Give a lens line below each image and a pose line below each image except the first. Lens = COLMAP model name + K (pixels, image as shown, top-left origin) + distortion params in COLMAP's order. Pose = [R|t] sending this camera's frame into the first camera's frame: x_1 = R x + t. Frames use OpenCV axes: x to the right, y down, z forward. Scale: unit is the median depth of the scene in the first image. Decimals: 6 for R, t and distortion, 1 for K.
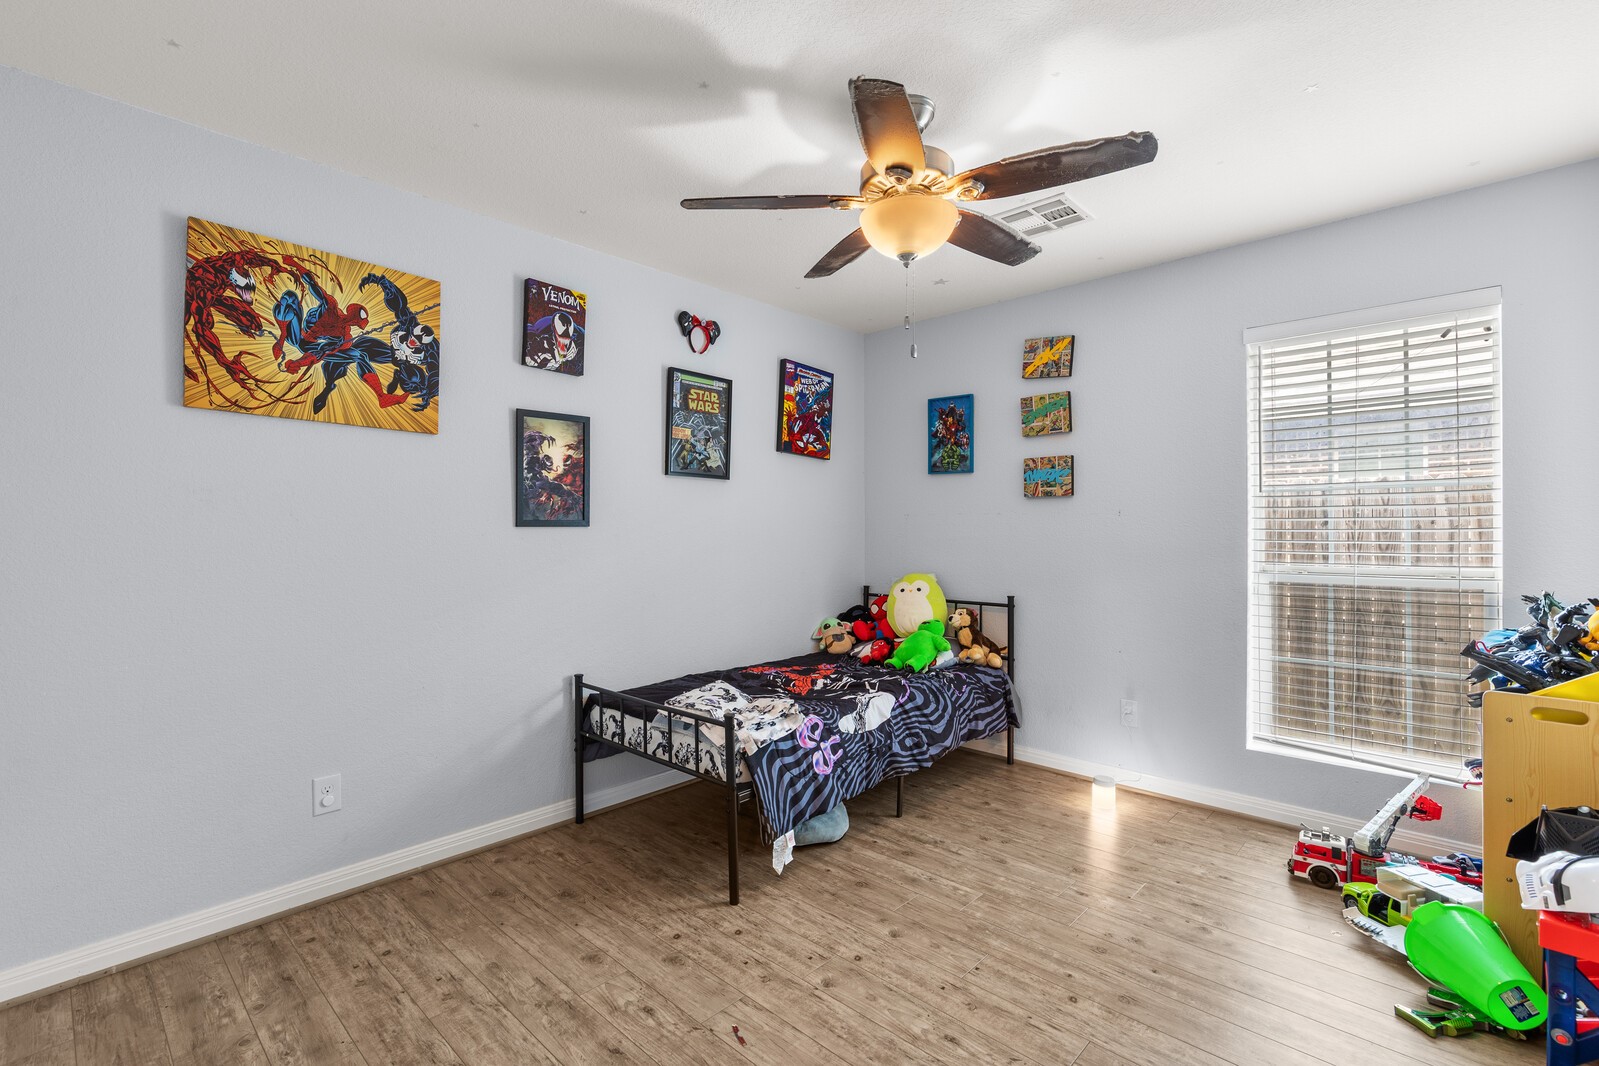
lens RADIAL K [[725.9, 0, 795.9], [0, 725.9, 529.8], [0, 0, 1]] dist [0.011297, -0.002133]
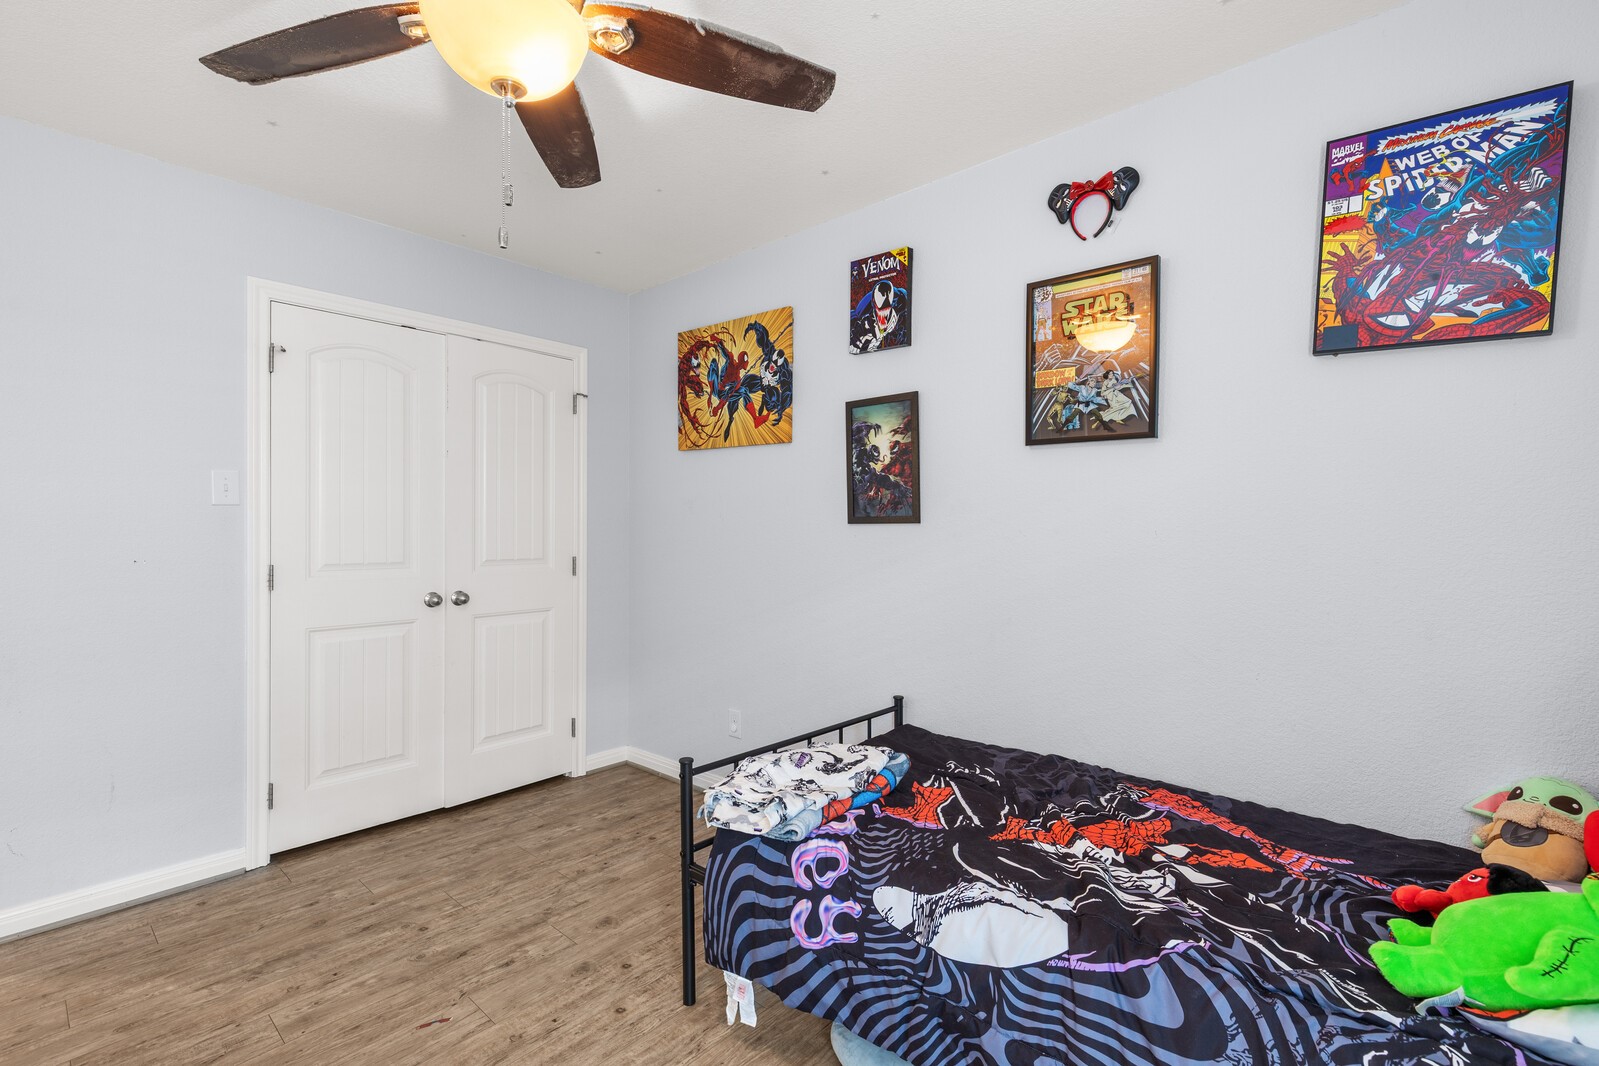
lens RADIAL K [[725.9, 0, 795.7], [0, 725.9, 527.9], [0, 0, 1]] dist [0.011297, -0.002133]
pose [[0.017601, 0.006109, -0.999826, 0.591455], [0.001421, 0.999980, 0.006135, -0.005051], [0.999844, -0.001528, 0.017592, 0.924917]]
